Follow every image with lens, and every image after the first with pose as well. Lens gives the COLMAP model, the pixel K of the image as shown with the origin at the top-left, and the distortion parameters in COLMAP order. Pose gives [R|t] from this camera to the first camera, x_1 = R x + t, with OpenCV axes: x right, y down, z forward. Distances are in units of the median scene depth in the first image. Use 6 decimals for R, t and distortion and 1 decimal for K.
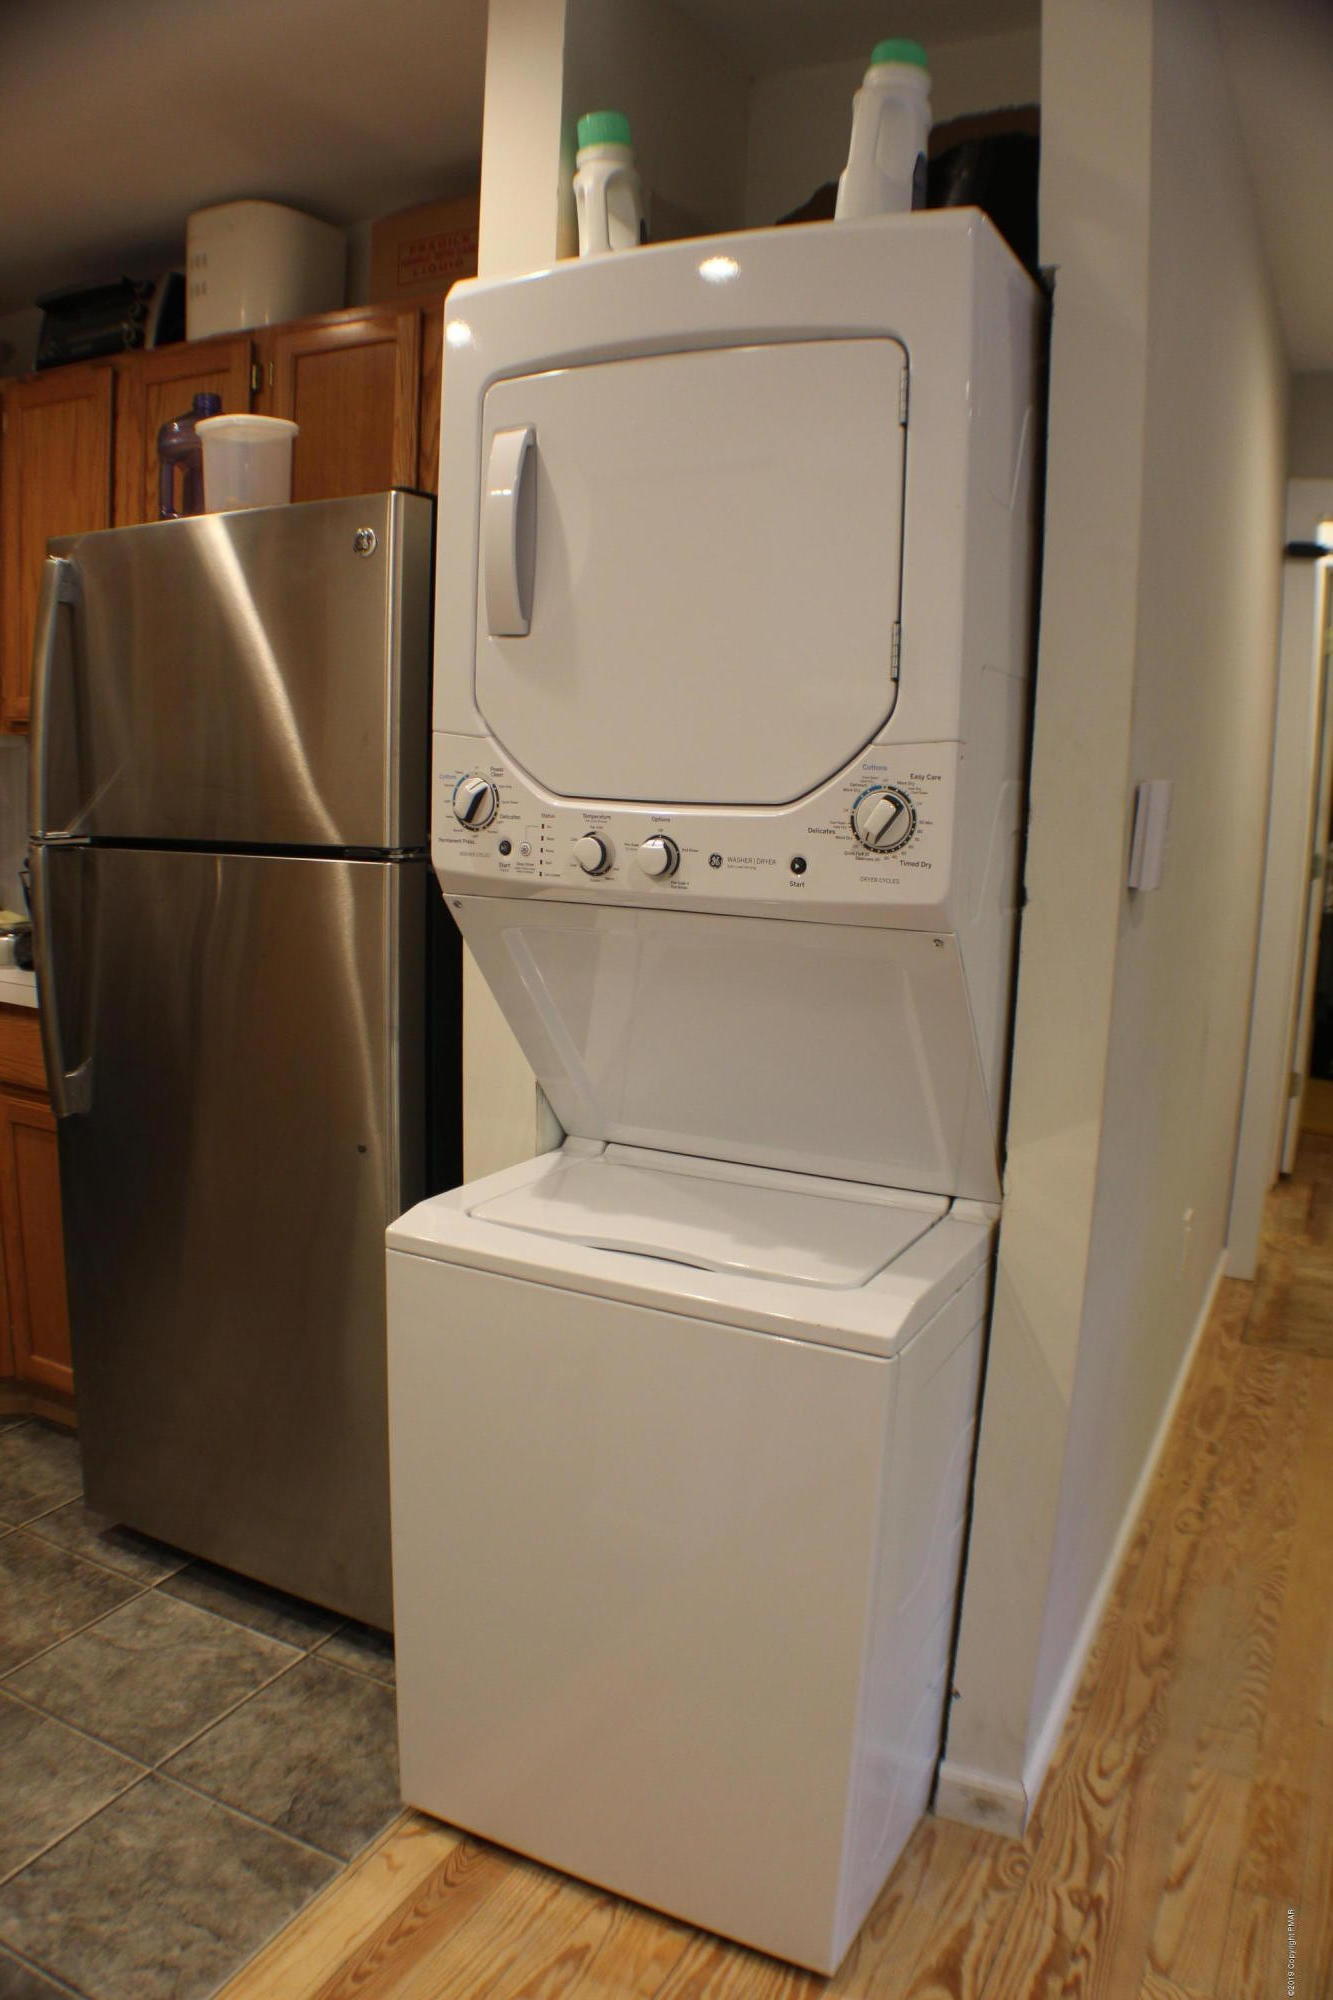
lens RADIAL K [[1426.3, 0, 666.5], [0, 1426.3, 1000.0], [0, 0, 1]] dist [-0.201839, 0.055129]
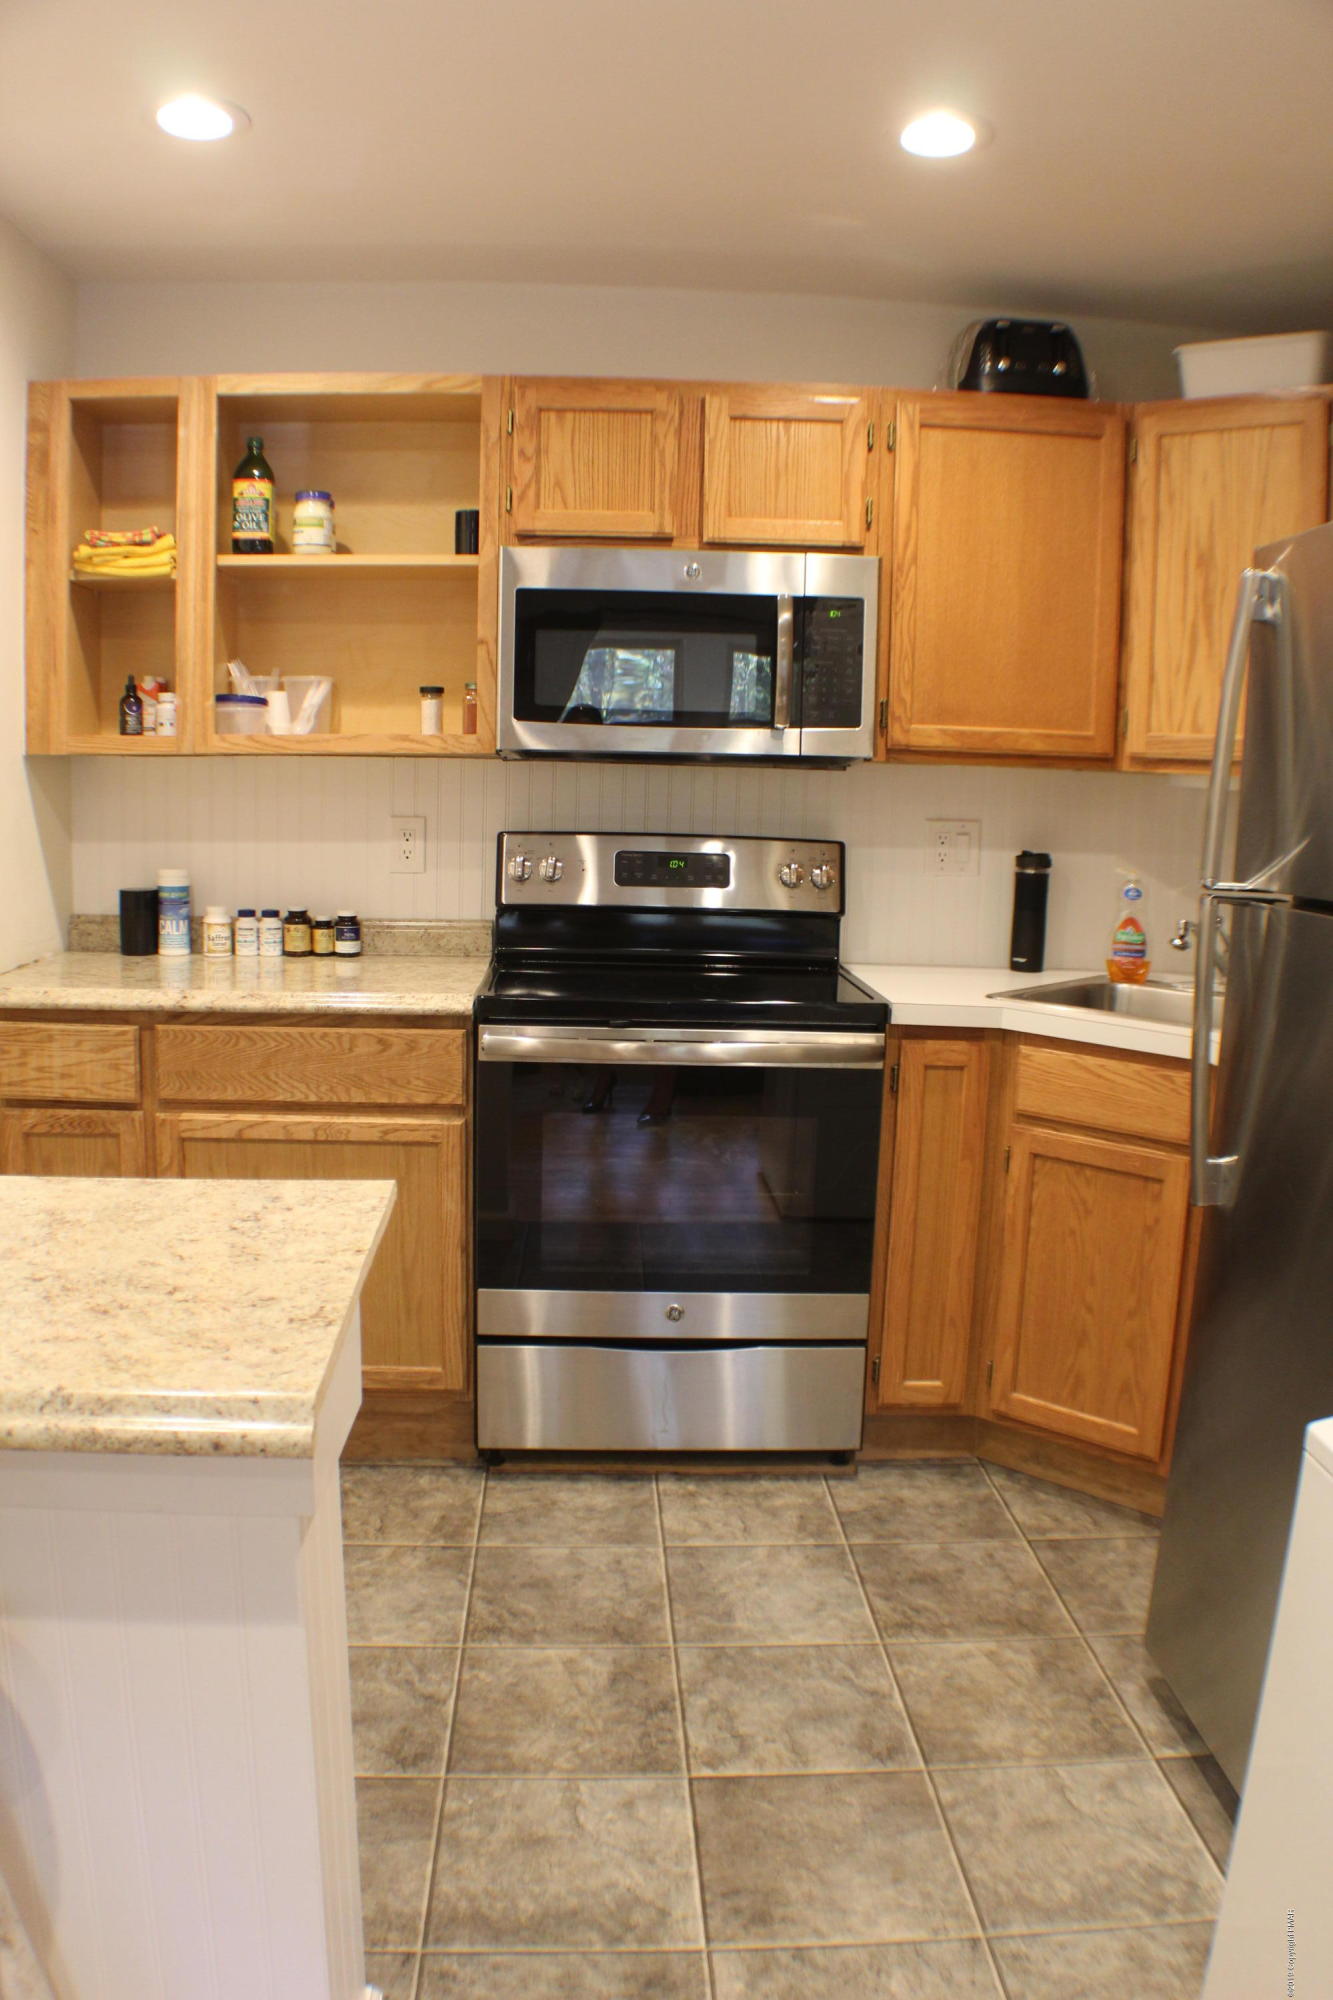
lens RADIAL K [[1525.0, 0, 666.5], [0, 1525.0, 1000.0], [0, 0, 1]] dist [-0.209827, 0.076500]
pose [[0.495802, 0.111010, -0.861311, 0.221128], [-0.161353, 0.986303, 0.034239, -0.026514], [0.853315, 0.121999, 0.506922, 0.244081]]
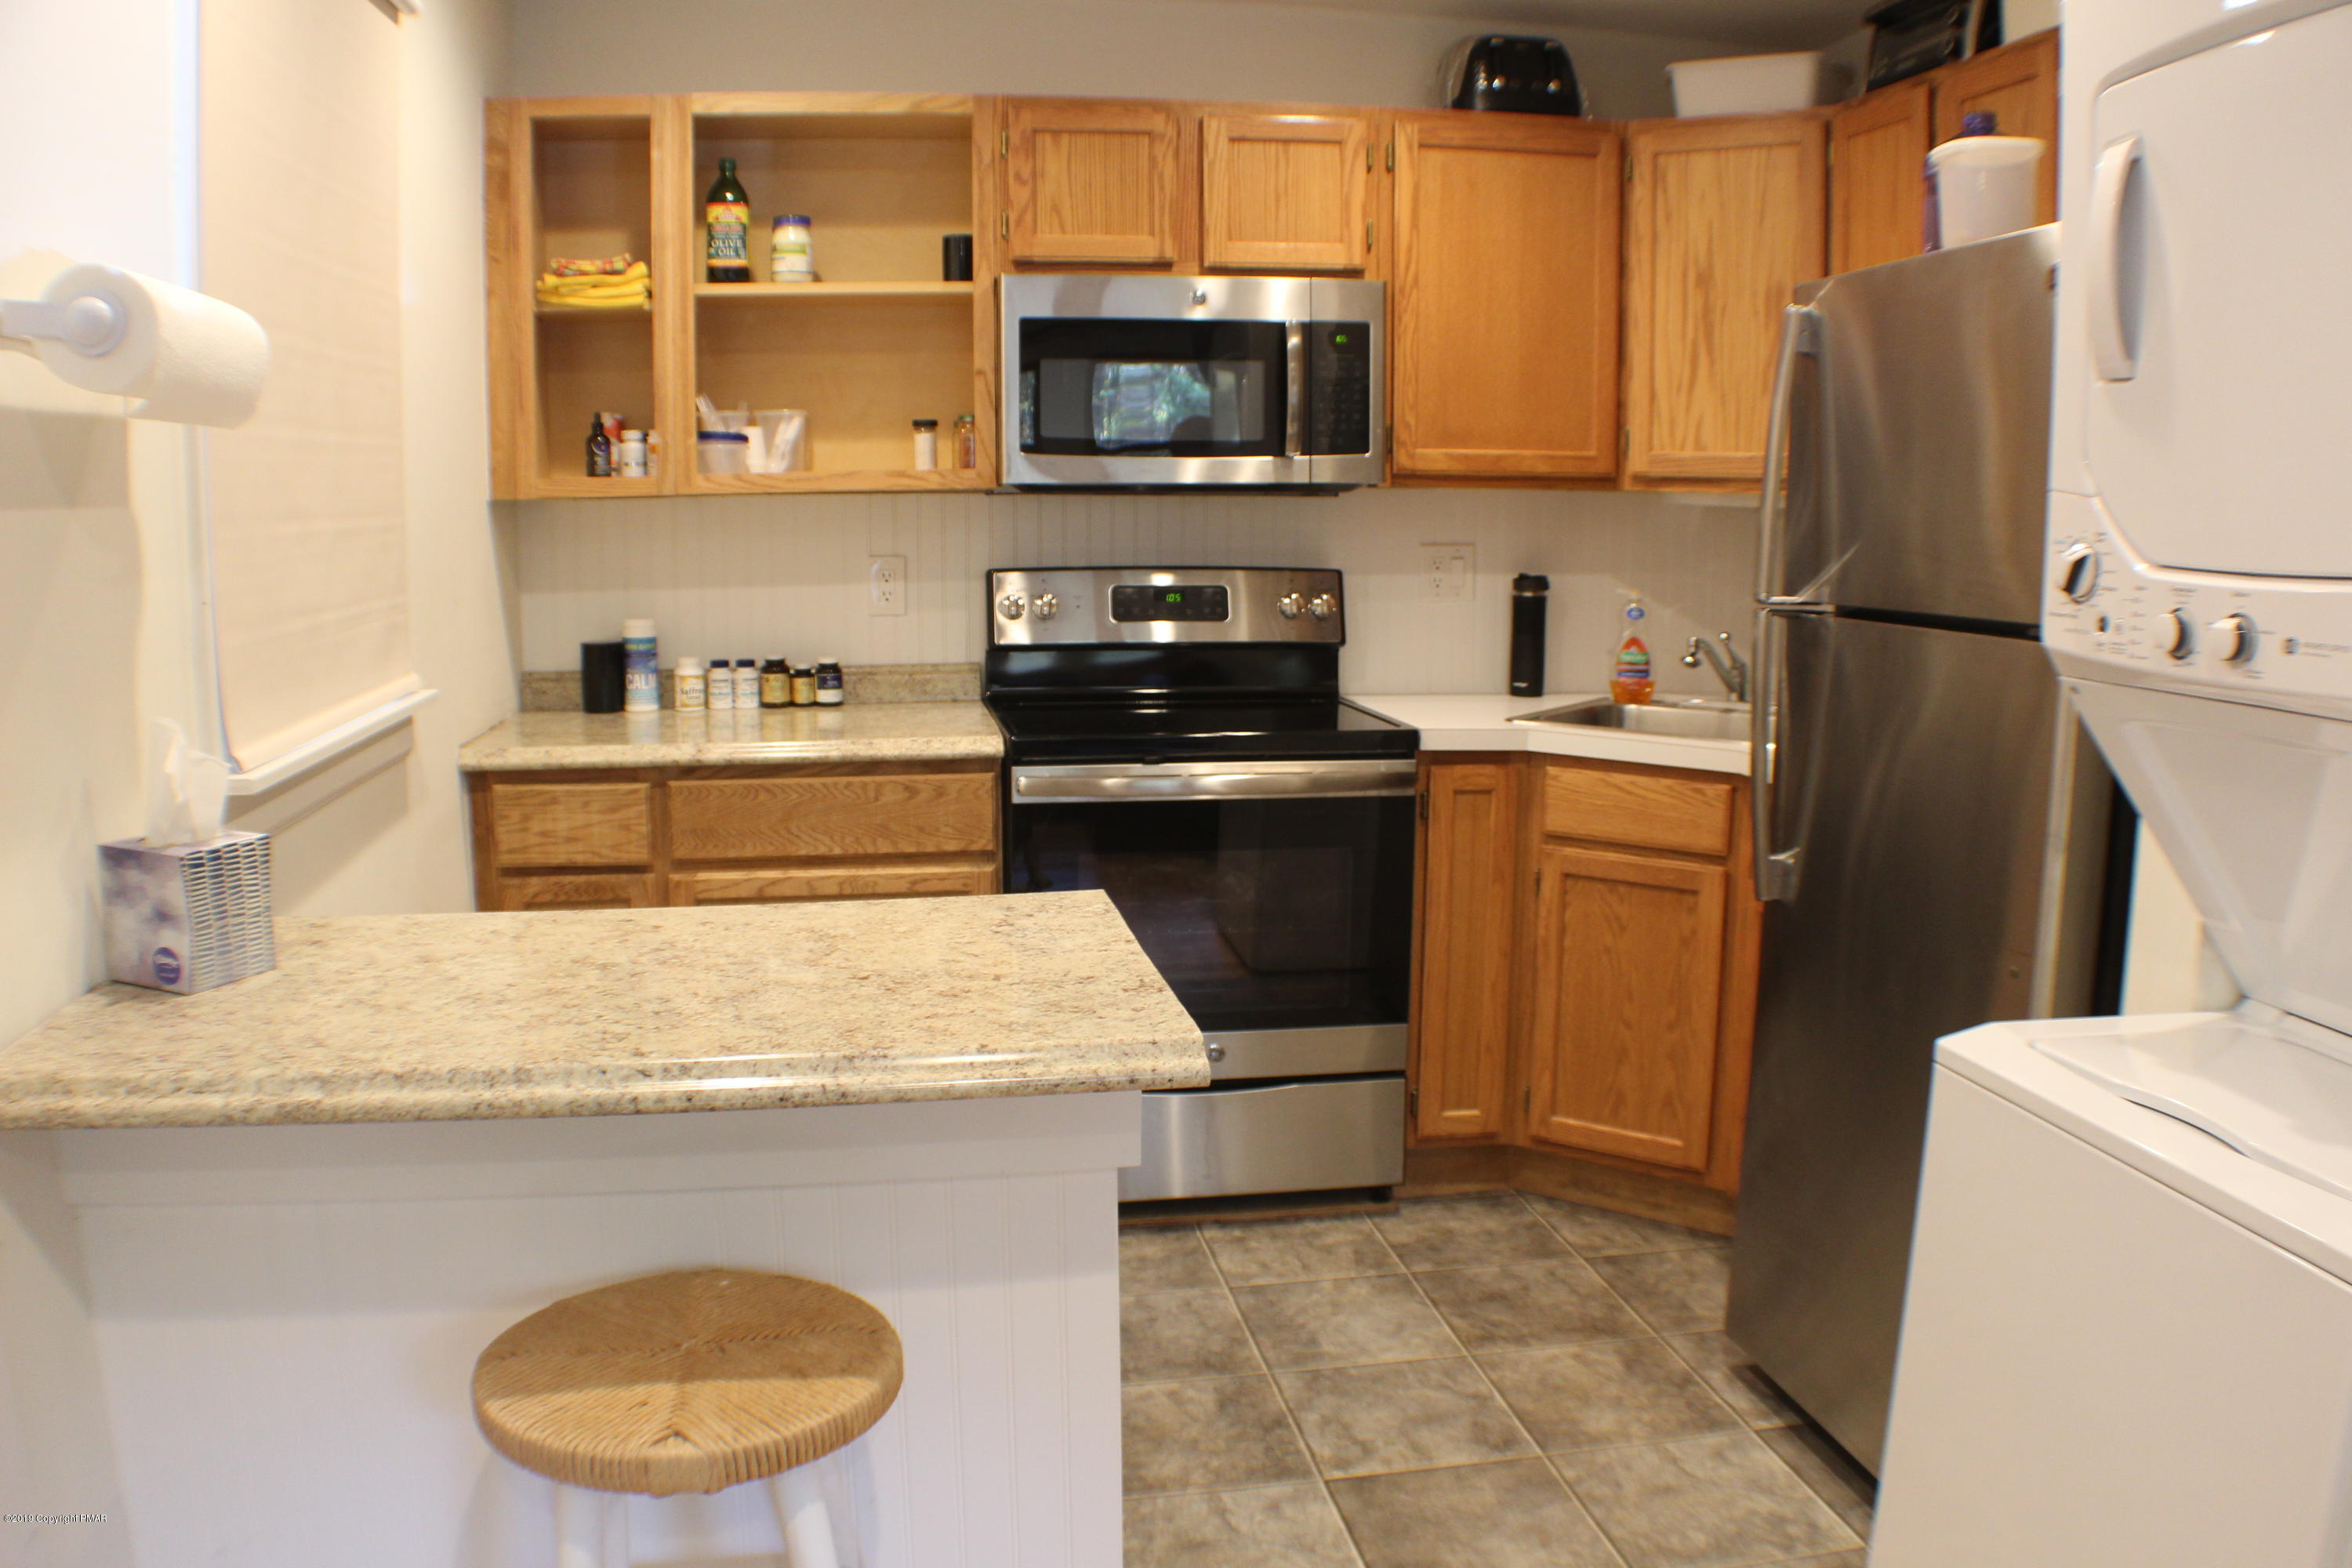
lens RADIAL K [[1793.4, 0, 1169.1], [0, 1793.4, 759.5], [0, 0, 1]] dist [-0.209827, 0.076500]
pose [[0.590416, 0.087341, -0.802359, 0.309528], [-0.124441, 0.992091, 0.016424, 0.022812], [0.797448, 0.090149, 0.596615, -0.048686]]
